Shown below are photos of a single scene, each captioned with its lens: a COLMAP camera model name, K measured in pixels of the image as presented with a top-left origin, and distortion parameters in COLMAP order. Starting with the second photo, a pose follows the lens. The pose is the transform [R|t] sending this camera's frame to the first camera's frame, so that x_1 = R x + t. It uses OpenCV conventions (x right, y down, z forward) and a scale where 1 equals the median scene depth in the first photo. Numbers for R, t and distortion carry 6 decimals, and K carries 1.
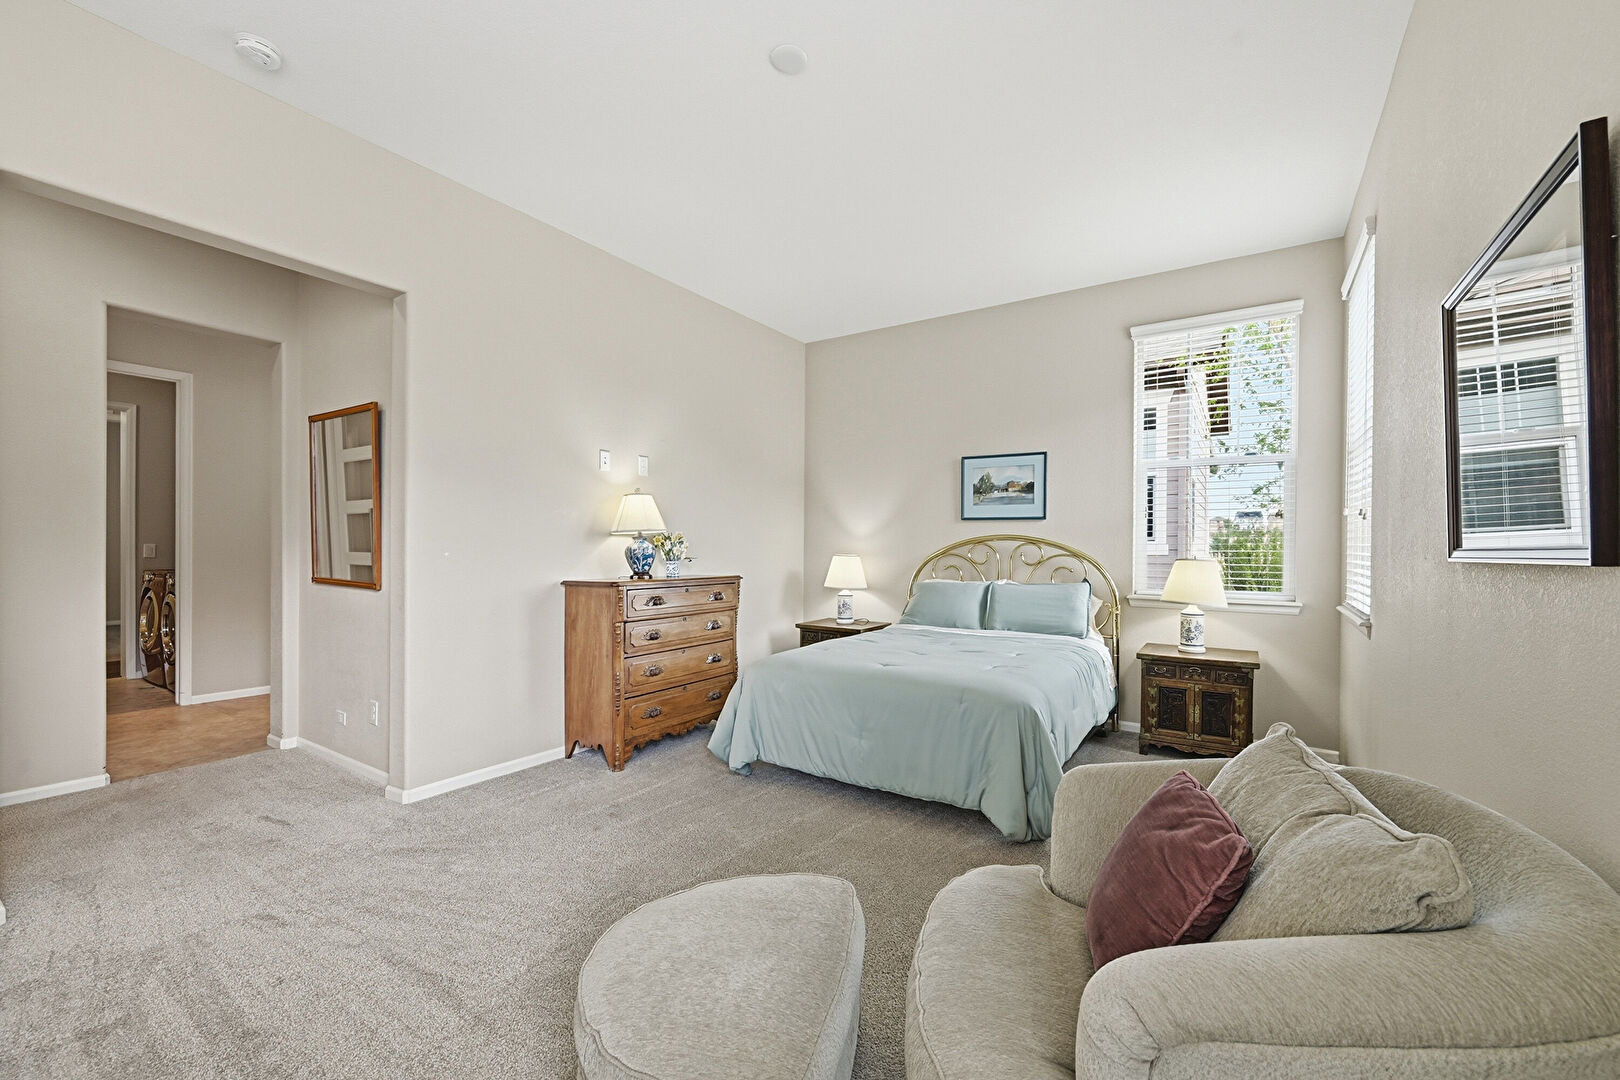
lens RADIAL K [[656.7, 0, 815.0], [0, 656.7, 549.0], [0, 0, 1]] dist [-0.000725, -0.000065]
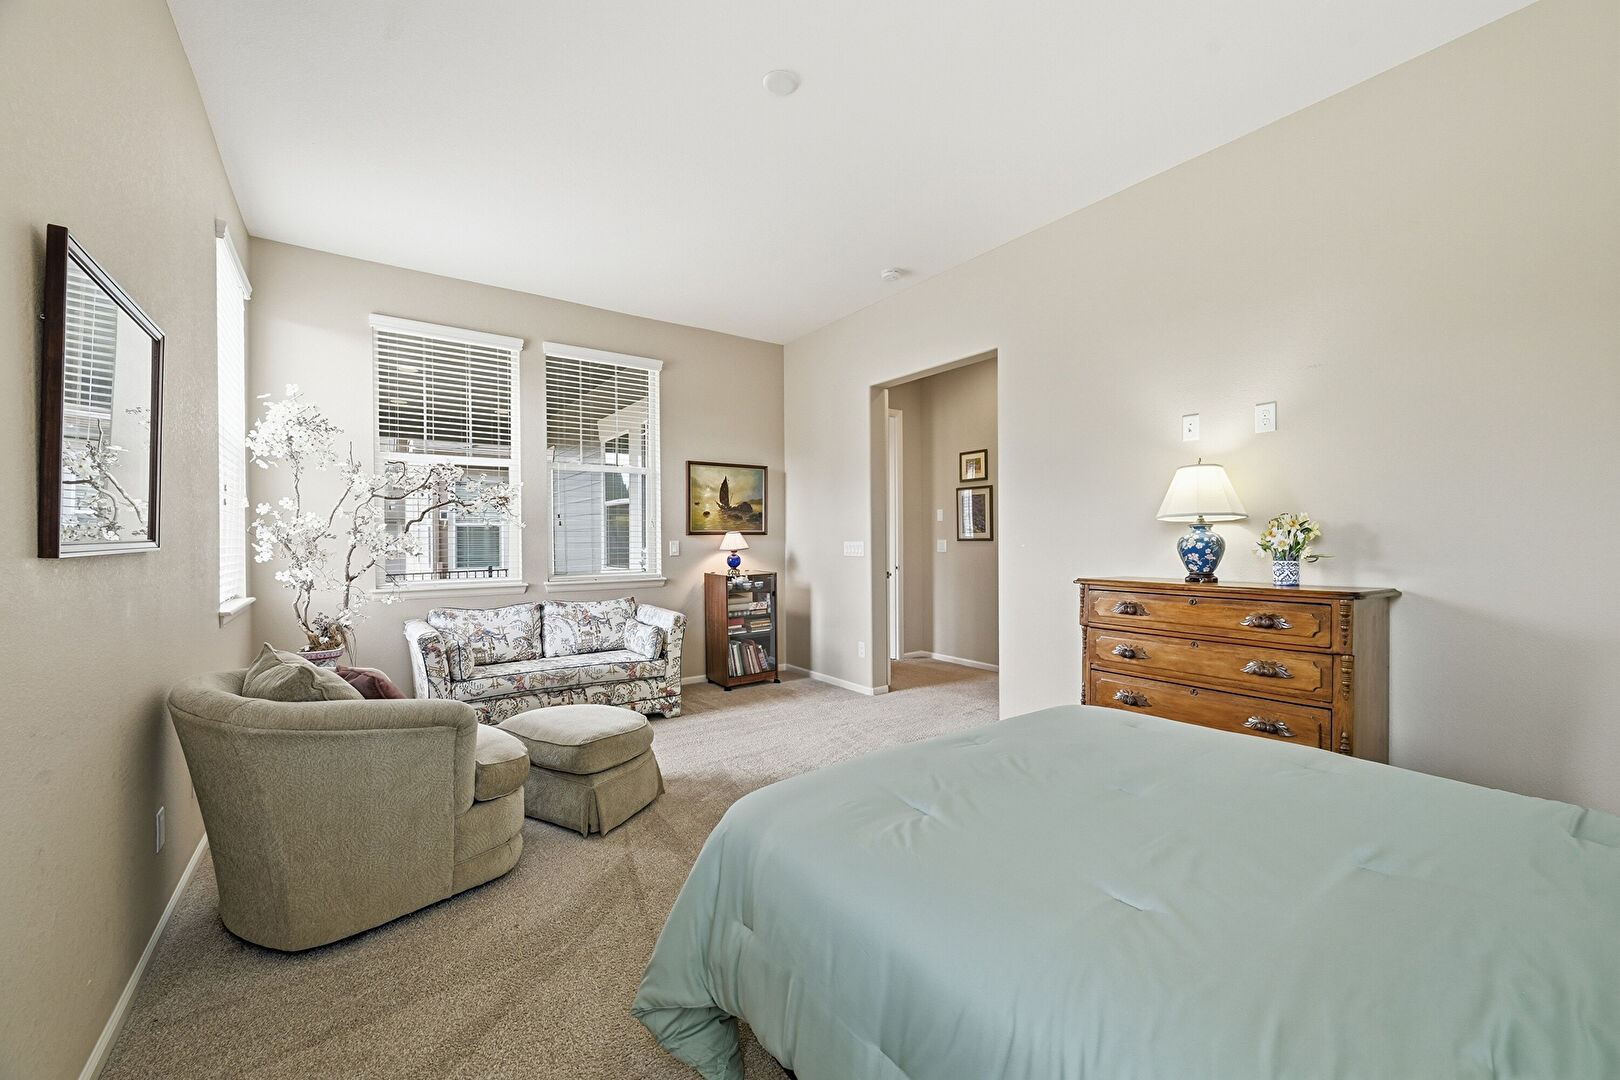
lens RADIAL K [[643.5, 0, 813.6], [0, 643.5, 532.6], [0, 0, 1]] dist [-0.003671, -0.000034]
pose [[-0.356673, -0.014293, -0.934120, 0.560275], [-0.002457, 0.999894, -0.014361, 0.001243], [0.934226, -0.002827, -0.356670, 0.861161]]
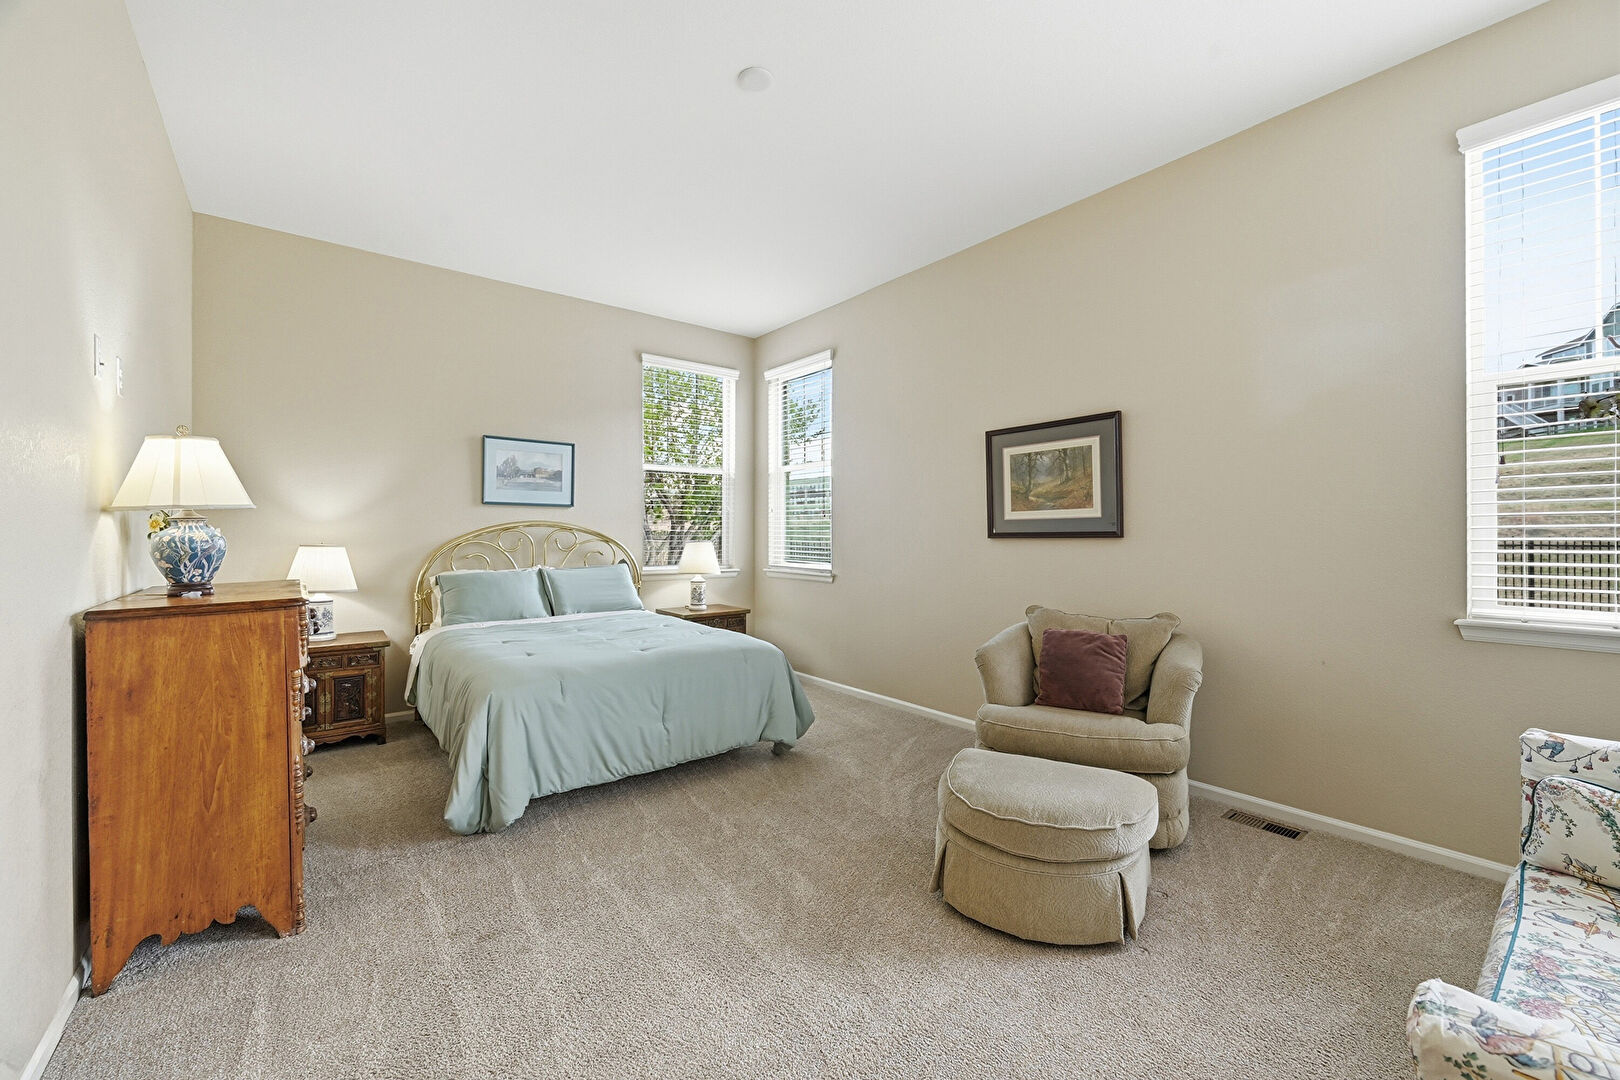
lens RADIAL K [[643.5, 0, 813.6], [0, 643.5, 532.6], [0, 0, 1]] dist [-0.003671, -0.000034]
pose [[0.317023, -0.006050, 0.948399, -0.605840], [0.002708, 0.999981, 0.005474, -0.009560], [-0.948414, 0.000832, 0.317033, 0.344905]]
